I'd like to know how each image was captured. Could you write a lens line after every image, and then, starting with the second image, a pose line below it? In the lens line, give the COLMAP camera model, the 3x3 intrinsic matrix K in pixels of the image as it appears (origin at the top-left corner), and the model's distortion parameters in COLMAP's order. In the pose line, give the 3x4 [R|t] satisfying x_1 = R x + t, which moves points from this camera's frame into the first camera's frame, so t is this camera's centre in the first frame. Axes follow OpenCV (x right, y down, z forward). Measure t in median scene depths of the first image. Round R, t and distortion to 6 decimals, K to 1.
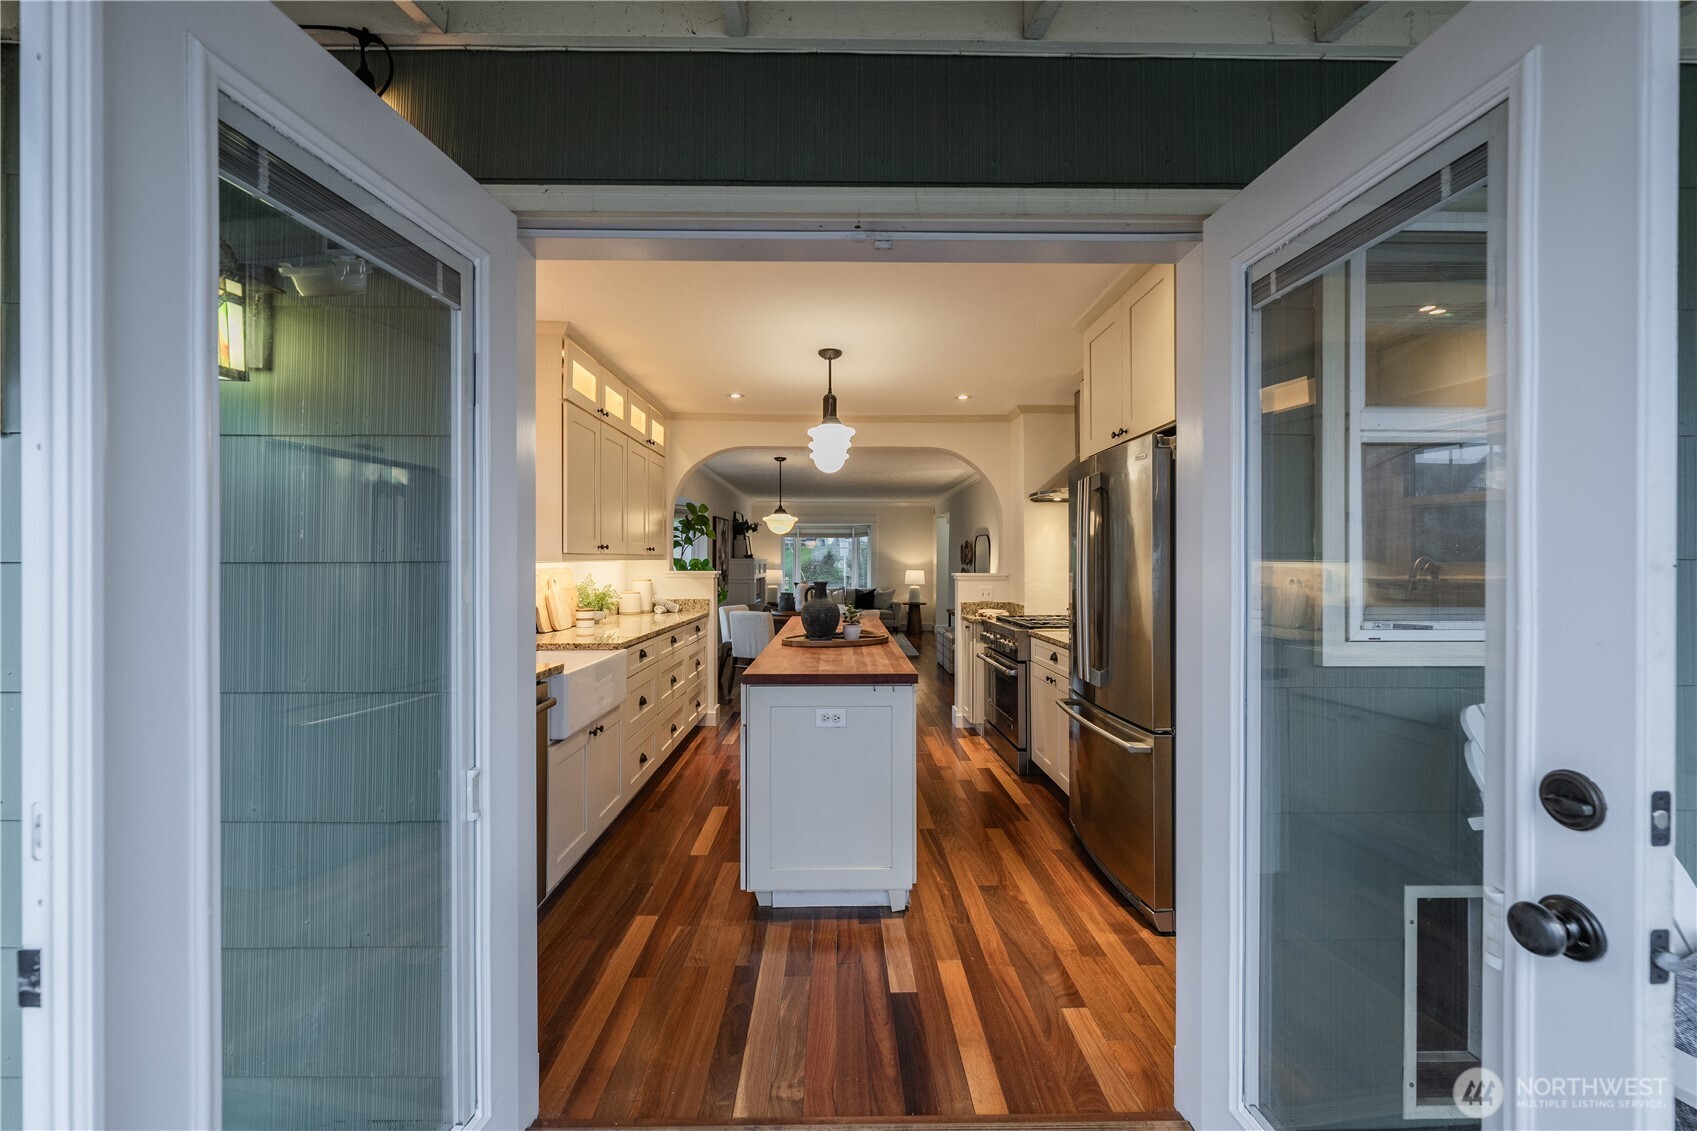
lens RADIAL K [[682.9, 0, 846.8], [0, 682.9, 558.5], [0, 0, 1]] dist [-0.001453, -0.001607]
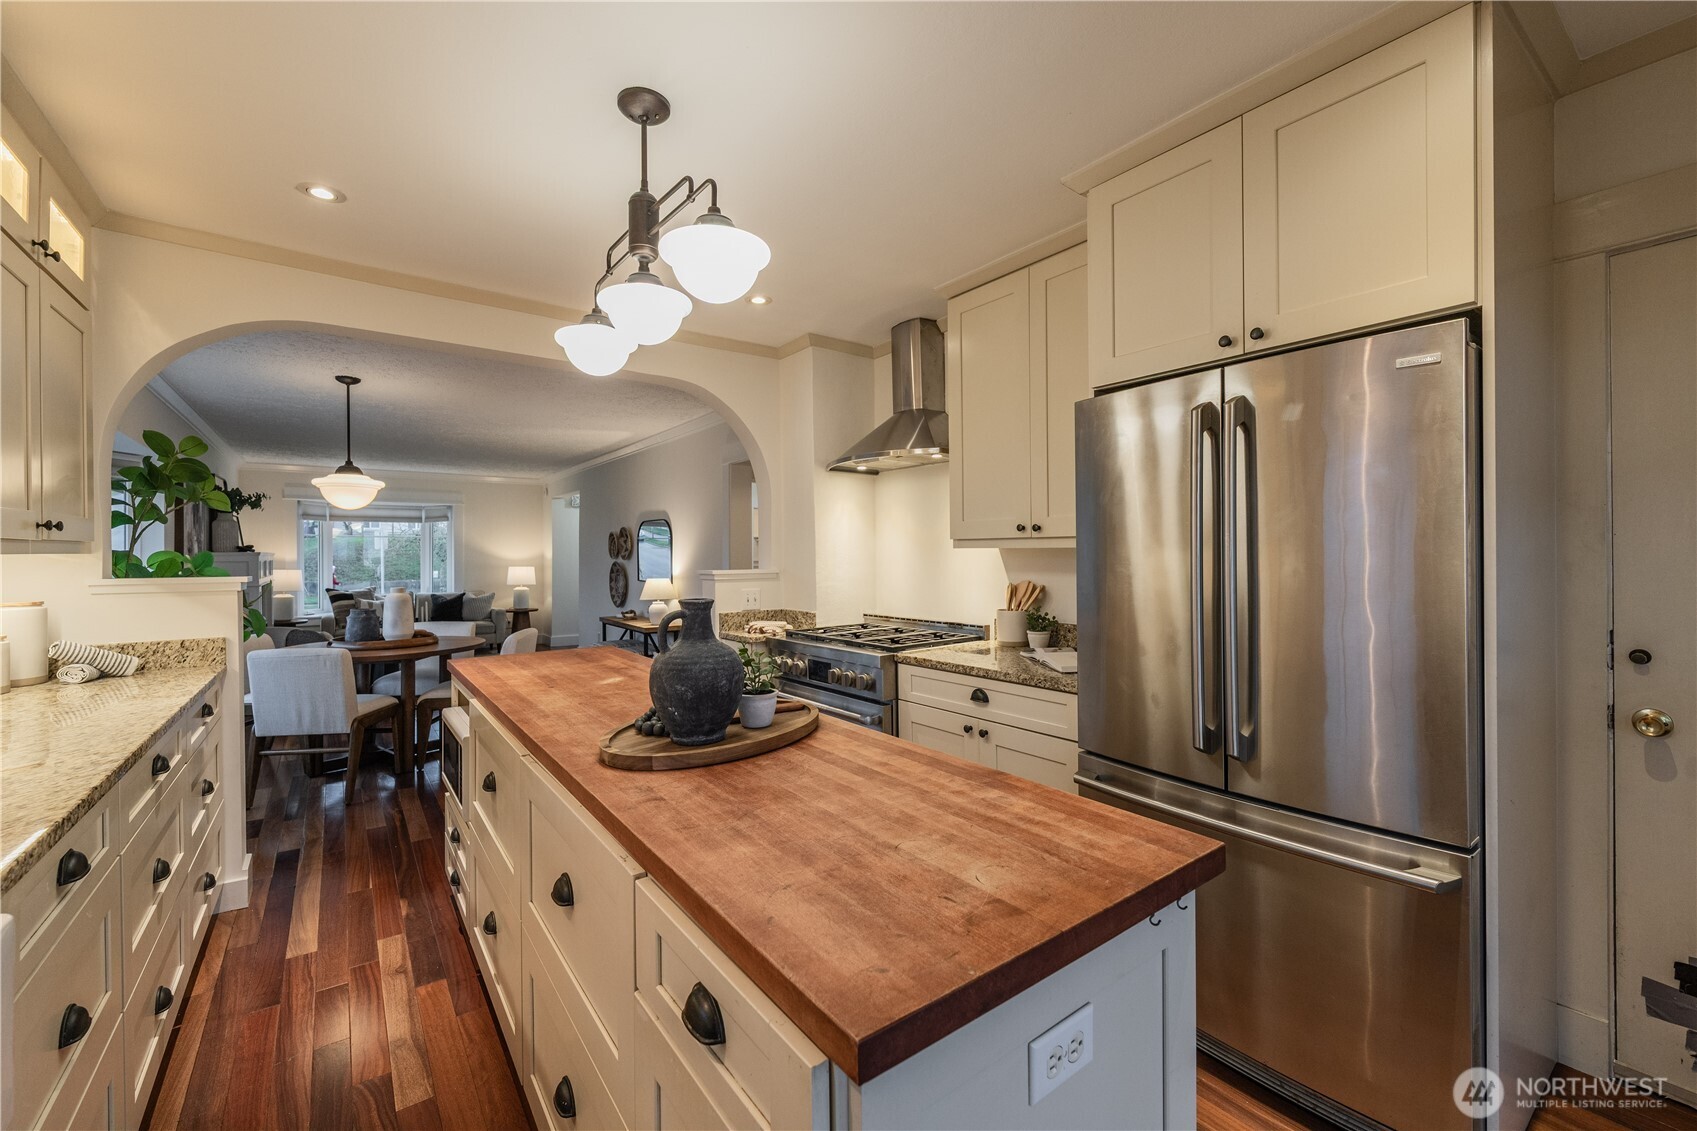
lens RADIAL K [[682.9, 0, 838.1], [0, 682.9, 555.8], [0, 0, 1]] dist [-0.001453, -0.001607]
pose [[0.810843, -0.008586, 0.585201, -0.125795], [0.005073, 0.999958, 0.007642, 0.002105], [-0.585242, -0.003228, 0.810852, 0.355662]]
